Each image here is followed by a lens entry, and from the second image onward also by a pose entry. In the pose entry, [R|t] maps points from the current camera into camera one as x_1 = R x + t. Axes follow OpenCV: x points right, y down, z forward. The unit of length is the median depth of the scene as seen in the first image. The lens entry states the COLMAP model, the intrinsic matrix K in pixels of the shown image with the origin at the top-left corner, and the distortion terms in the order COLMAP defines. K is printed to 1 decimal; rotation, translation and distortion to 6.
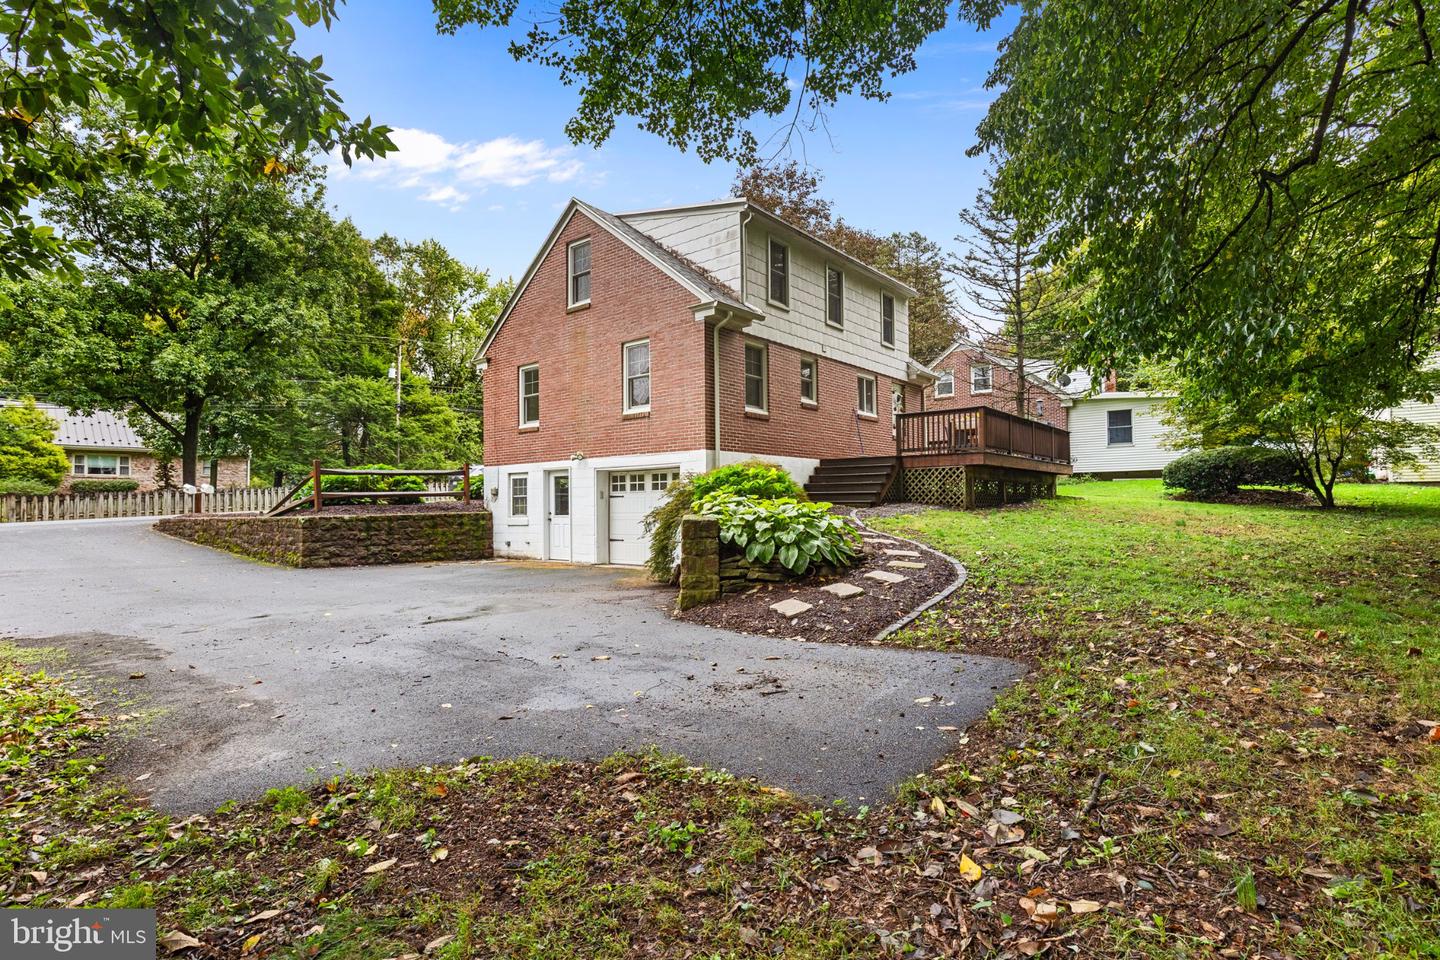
lens RADIAL K [[760.4, 0, 721.3], [0, 760.4, 487.7], [0, 0, 1]] dist [-0.003296, -0.001242]
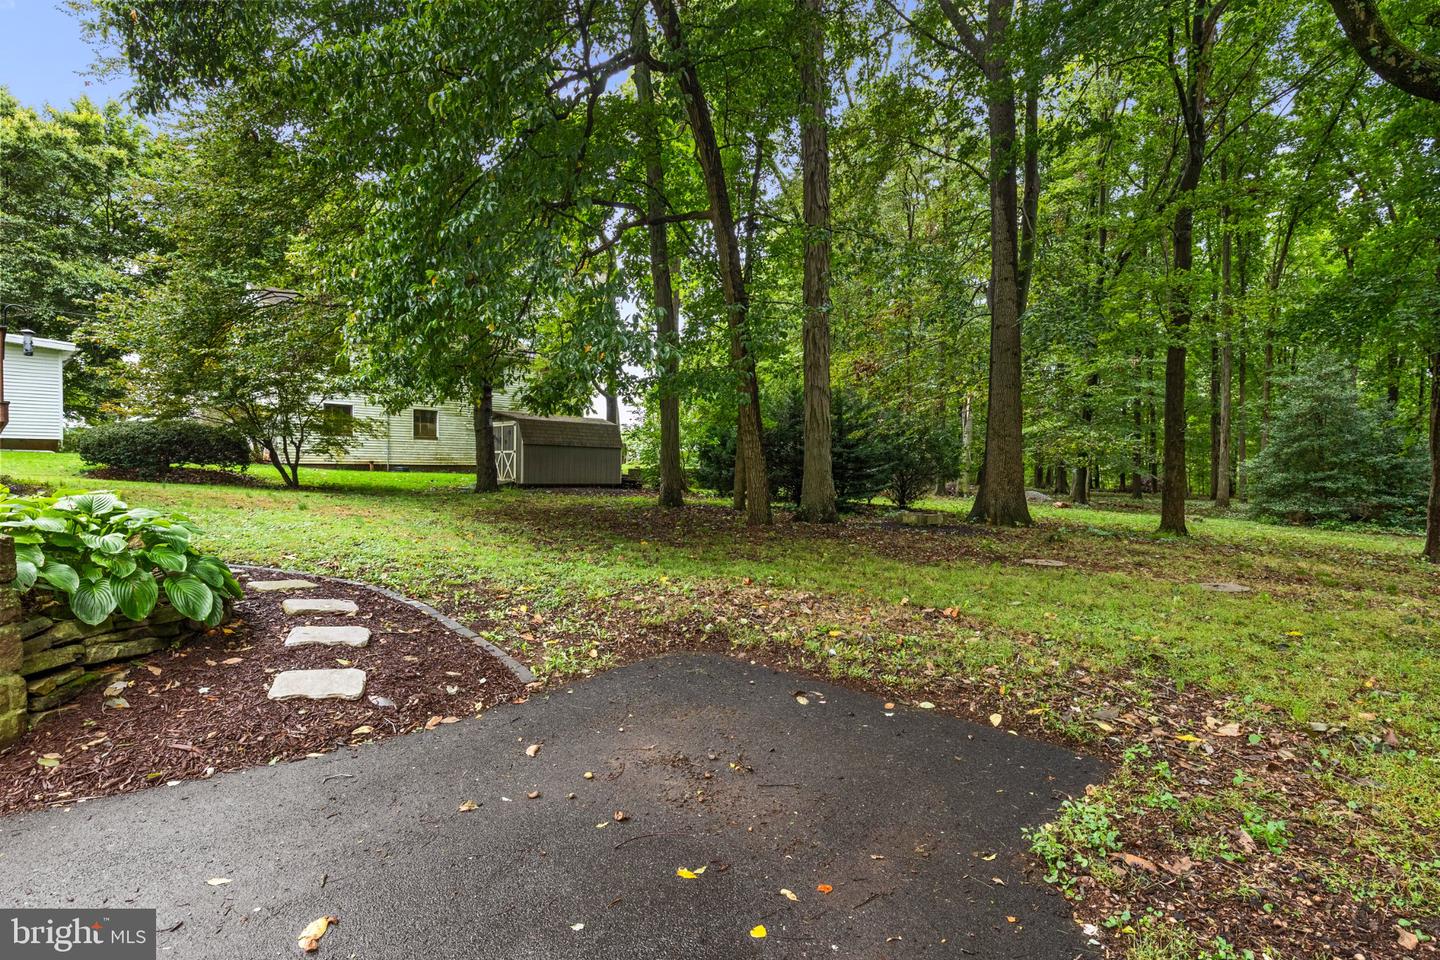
lens RADIAL K [[760.4, 0, 719.6], [0, 760.4, 483.4], [0, 0, 1]] dist [-0.003296, -0.001242]
pose [[0.139470, 0.001997, 0.990224, -0.077648], [-0.028525, 0.999591, 0.002001, 0.000738], [-0.989815, -0.028525, 0.139470, 0.128824]]
